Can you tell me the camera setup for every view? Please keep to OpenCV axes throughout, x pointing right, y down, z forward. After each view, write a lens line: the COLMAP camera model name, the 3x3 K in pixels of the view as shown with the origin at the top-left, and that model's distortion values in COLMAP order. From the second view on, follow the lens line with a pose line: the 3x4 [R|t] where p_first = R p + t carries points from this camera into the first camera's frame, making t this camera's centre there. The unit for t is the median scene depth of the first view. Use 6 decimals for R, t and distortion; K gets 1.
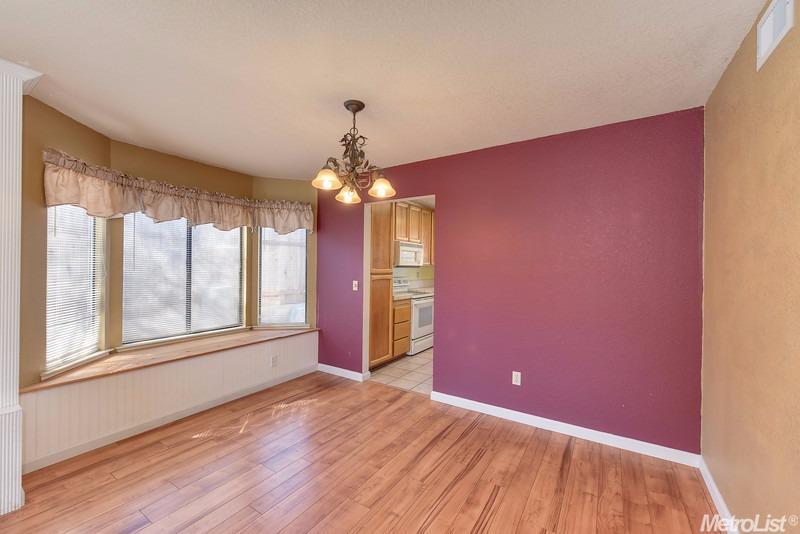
lens RADIAL K [[321.7, 0, 402.4], [0, 321.7, 268.3], [0, 0, 1]] dist [0.001339, 0.000014]
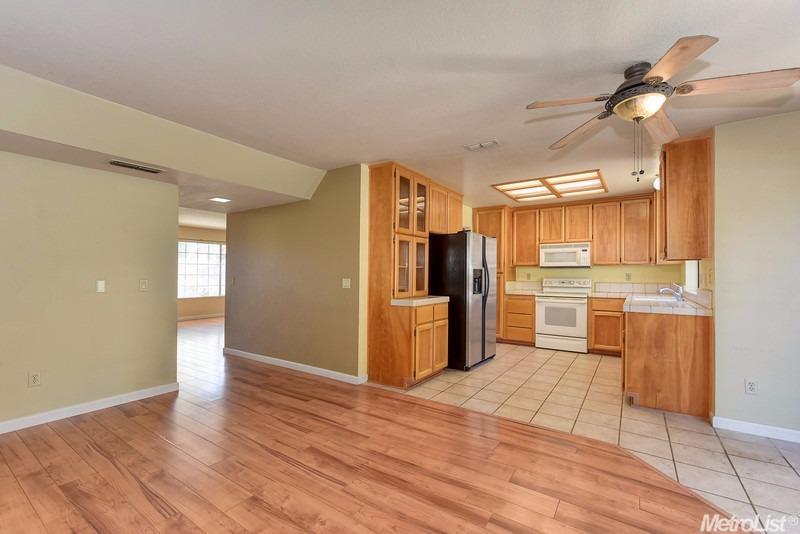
lens RADIAL K [[346.0, 0, 399.0], [0, 346.0, 278.8], [0, 0, 1]] dist [-0.001572, -0.000209]
pose [[-0.029045, 0.005061, -0.999565, 1.488606], [-0.006754, 0.999963, 0.005260, 0.038982], [0.999555, 0.006904, -0.029010, 0.673599]]
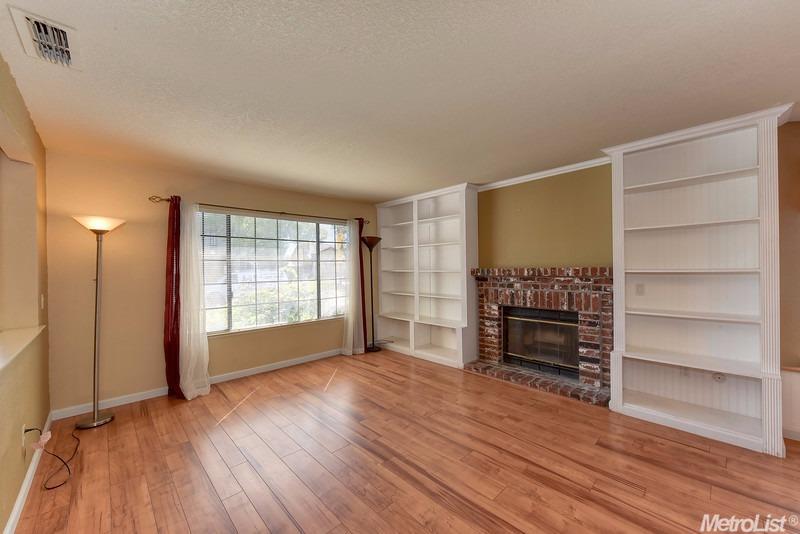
lens RADIAL K [[312.4, 0, 401.0], [0, 312.4, 268.7], [0, 0, 1]] dist [0.002969, -0.000422]
pose [[-0.239719, -0.005538, -0.970827, 0.159434], [0.009335, 0.999924, -0.008009, 0.000230], [0.970798, -0.010983, -0.239649, -0.067241]]
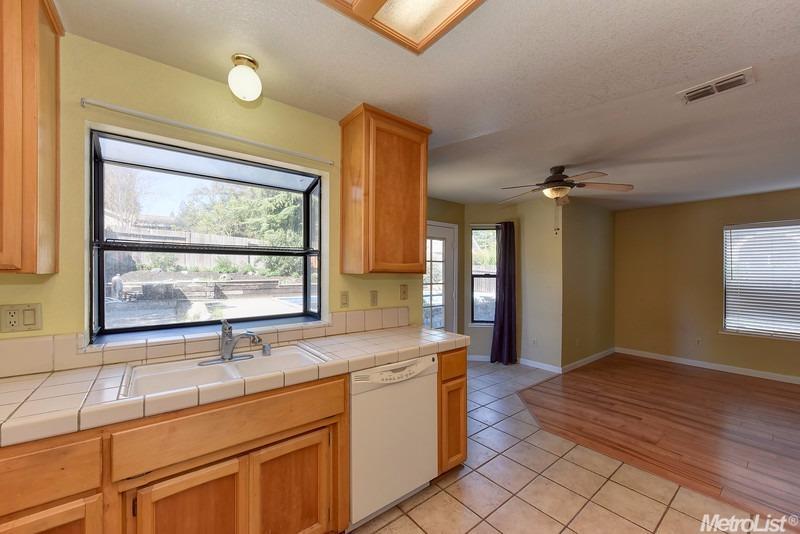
lens RADIAL K [[308.3, 0, 403.5], [0, 308.3, 274.0], [0, 0, 1]] dist [-0.000338, -0.000129]
pose [[0.330560, -0.013822, 0.943684, 0.119902], [0.000307, 0.999894, 0.014538, -0.013820], [-0.943785, -0.004516, 0.330529, 1.113429]]
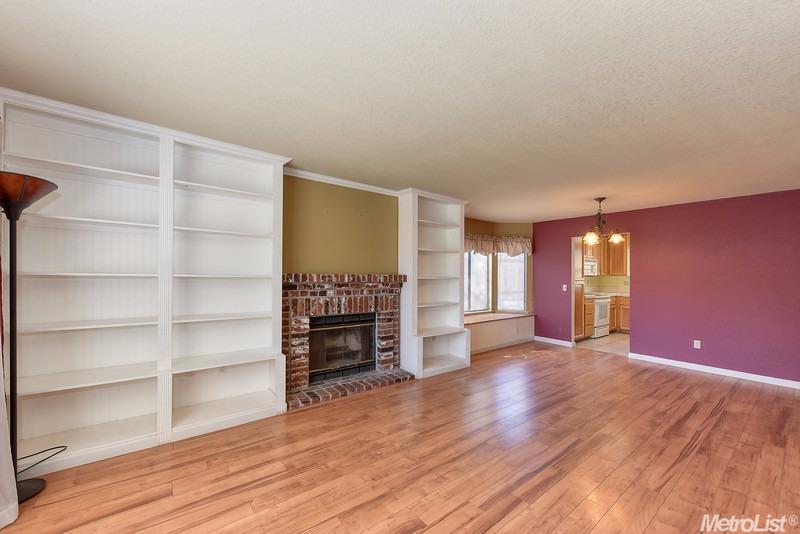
lens RADIAL K [[312.4, 0, 401.0], [0, 312.4, 268.7], [0, 0, 1]] dist [0.002969, -0.000422]
pose [[0.941015, -0.001434, -0.338362, -0.374106], [-0.006283, 0.999745, -0.021711, -0.002736], [0.338307, 0.022556, 0.940766, -0.730926]]
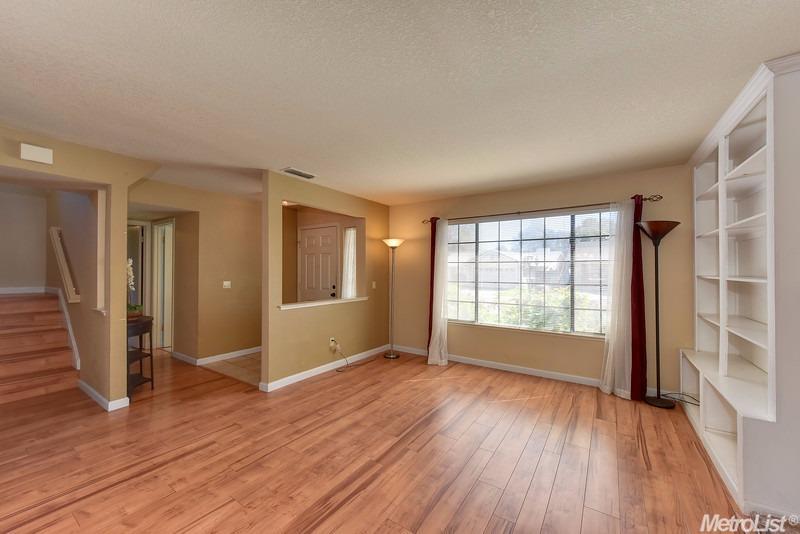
lens RADIAL K [[312.4, 0, 401.0], [0, 312.4, 268.7], [0, 0, 1]] dist [0.002969, -0.000422]
pose [[-0.999678, -0.015649, 0.019958, -0.412722], [-0.015718, 0.999871, -0.003337, -0.007729], [-0.019903, -0.003650, -0.999795, 0.321575]]
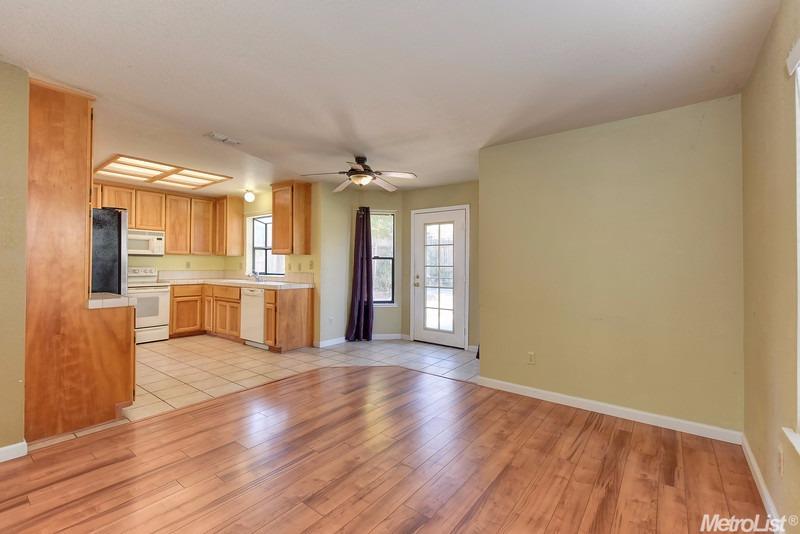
lens RADIAL K [[353.7, 0, 411.6], [0, 353.7, 265.7], [0, 0, 1]] dist [-0.001295, -0.000163]
pose [[0.998107, -0.000898, -0.061487, 1.187745], [0.000877, 1.000000, -0.000371, 0.036540], [0.061487, 0.000316, 0.998108, 0.012343]]
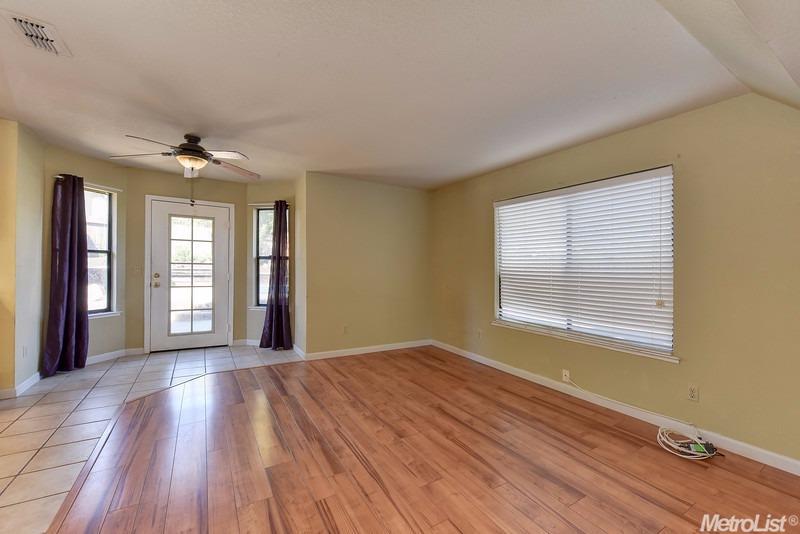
lens RADIAL K [[321.7, 0, 402.4], [0, 321.7, 268.3], [0, 0, 1]] dist [0.001339, 0.000014]
pose [[0.433391, -0.003916, 0.901198, 0.500681], [-0.014931, 0.999822, 0.011525, 0.030452], [-0.901083, -0.018451, 0.433255, 0.213918]]
